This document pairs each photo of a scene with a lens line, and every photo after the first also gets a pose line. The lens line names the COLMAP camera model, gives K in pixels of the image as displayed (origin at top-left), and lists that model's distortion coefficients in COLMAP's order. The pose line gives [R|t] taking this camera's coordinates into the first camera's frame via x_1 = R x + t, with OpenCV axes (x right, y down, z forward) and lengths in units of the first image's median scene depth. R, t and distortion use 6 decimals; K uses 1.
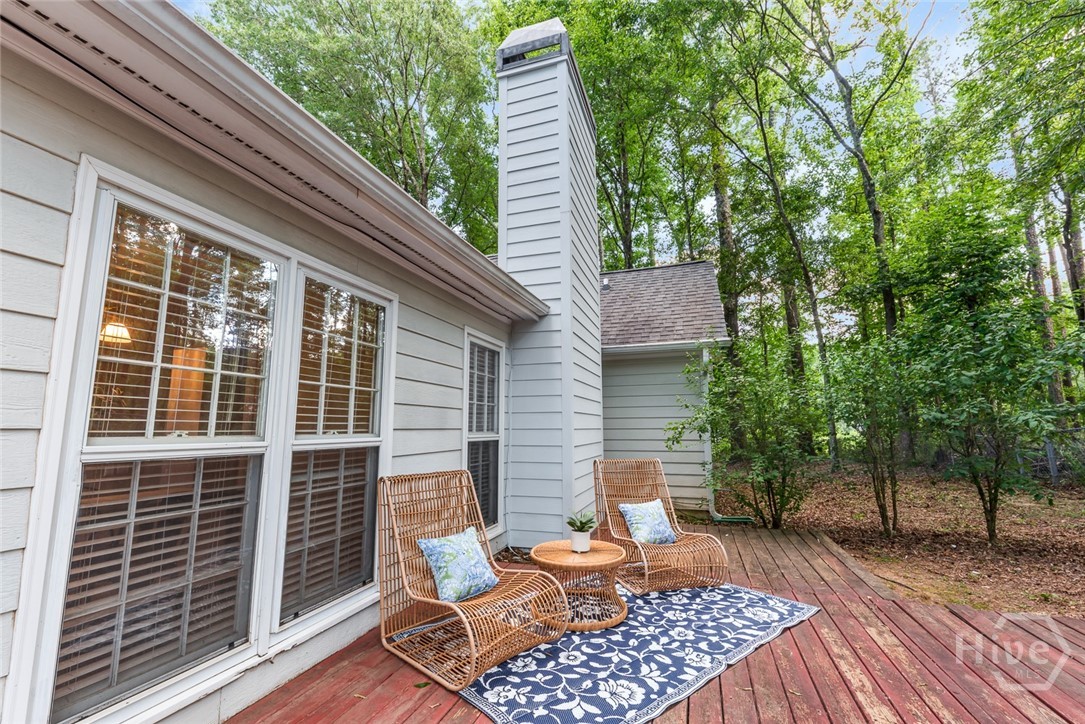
lens RADIAL K [[455.4, 0, 542.9], [0, 455.4, 369.2], [0, 0, 1]] dist [0.020017, -0.014373]
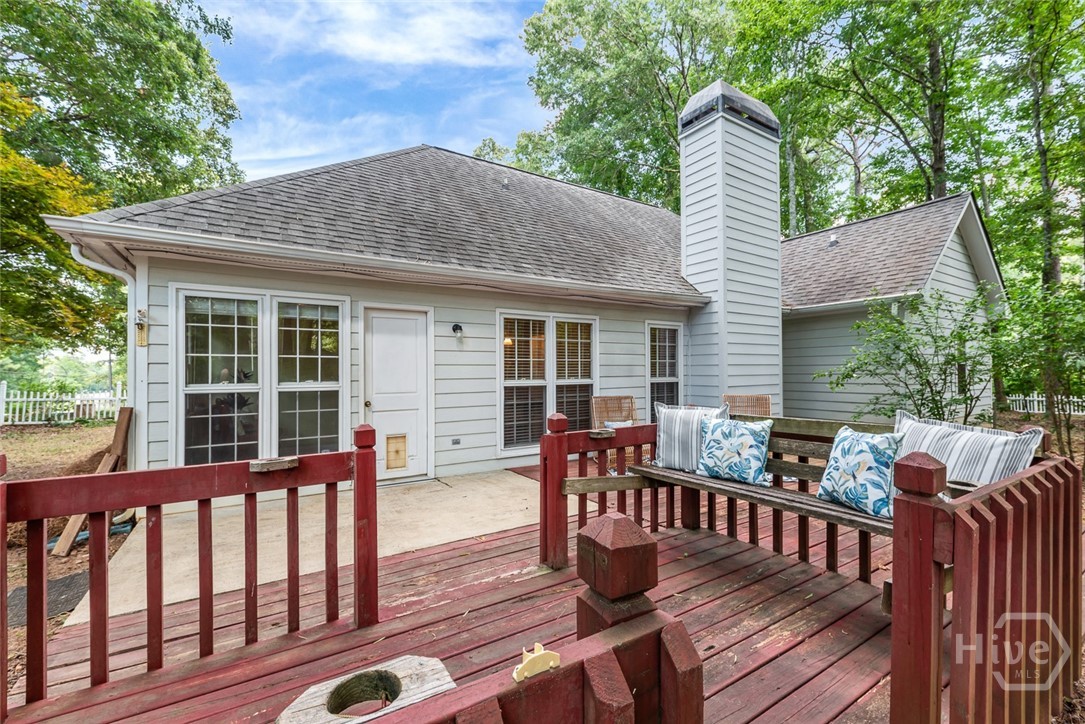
lens RADIAL K [[455.4, 0, 542.9], [0, 455.4, 369.2], [0, 0, 1]] dist [0.020017, -0.014373]
pose [[0.770934, -0.007856, -0.636866, 0.929234], [0.088120, 0.991623, 0.094438, -0.149807], [0.630789, -0.128926, 0.765169, -0.937889]]
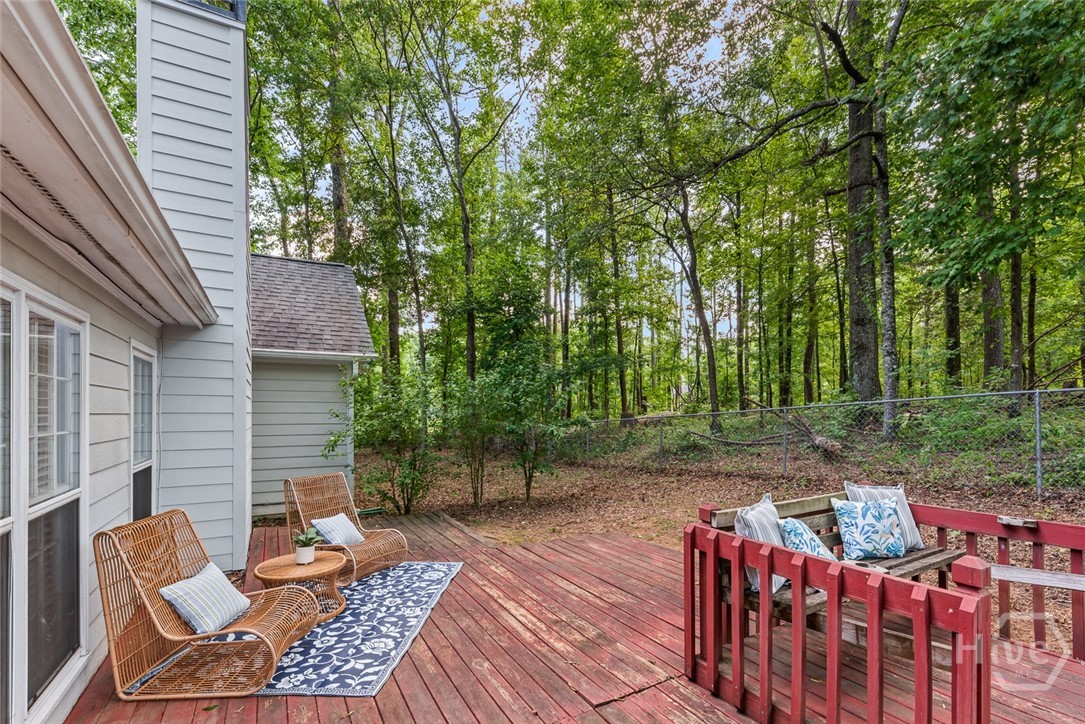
lens RADIAL K [[476.8, 0, 542.9], [0, 476.8, 411.7], [0, 0, 1]] dist [-0.001534, -0.000634]
pose [[0.666424, 0.005410, 0.745553, -0.433115], [-0.099588, 0.991659, 0.081823, -0.148029], [-0.738892, -0.128777, 0.661404, -0.207221]]
